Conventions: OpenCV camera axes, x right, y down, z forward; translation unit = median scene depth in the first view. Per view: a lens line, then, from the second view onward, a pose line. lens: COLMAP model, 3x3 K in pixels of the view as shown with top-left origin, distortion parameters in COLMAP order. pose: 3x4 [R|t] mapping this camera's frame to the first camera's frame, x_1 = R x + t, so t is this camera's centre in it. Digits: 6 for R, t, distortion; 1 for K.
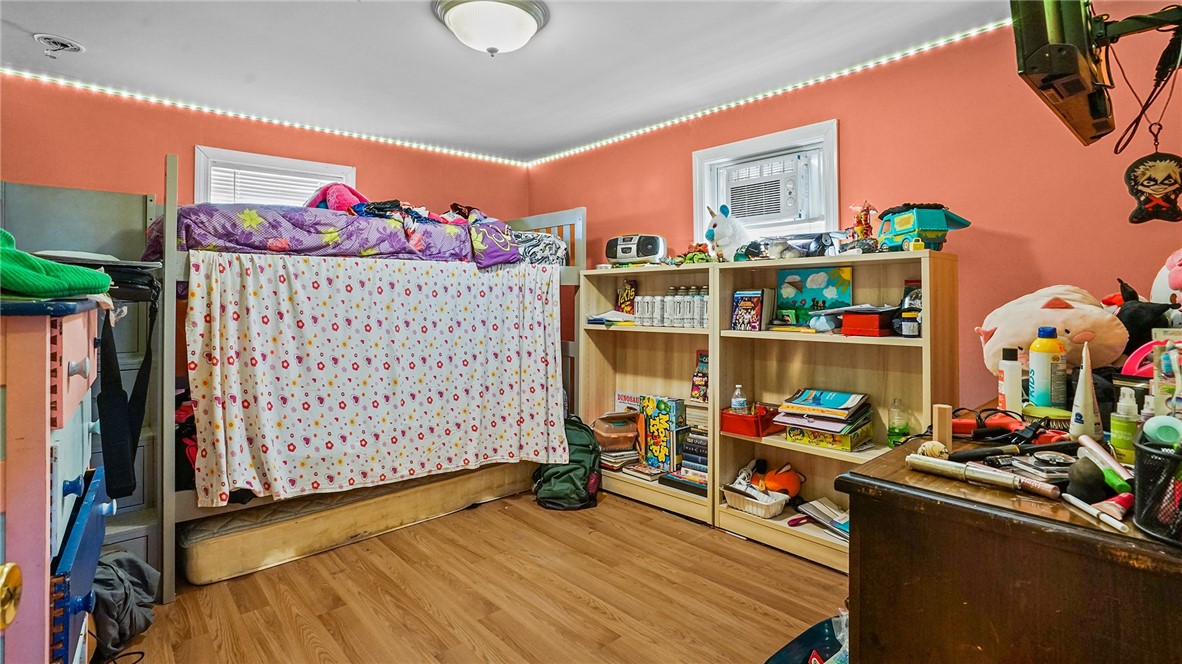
lens RADIAL K [[563.6, 0, 589.6], [0, 563.6, 300.5], [0, 0, 1]] dist [-0.003104, -0.000024]
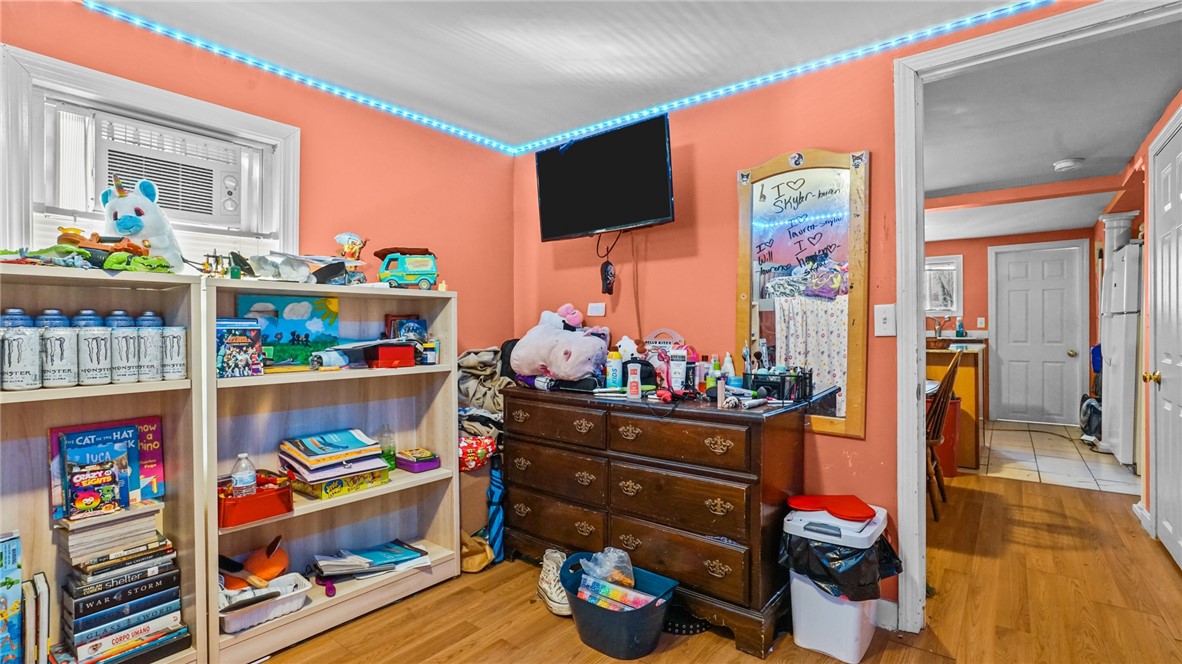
lens RADIAL K [[536.2, 0, 594.2], [0, 536.2, 334.2], [0, 0, 1]] dist [-0.001521, 0.000067]
pose [[-0.172822, -0.005871, 0.984936, -0.477826], [0.000678, 0.999981, 0.006080, -0.004360], [-0.984953, 0.001719, -0.172815, 0.690038]]
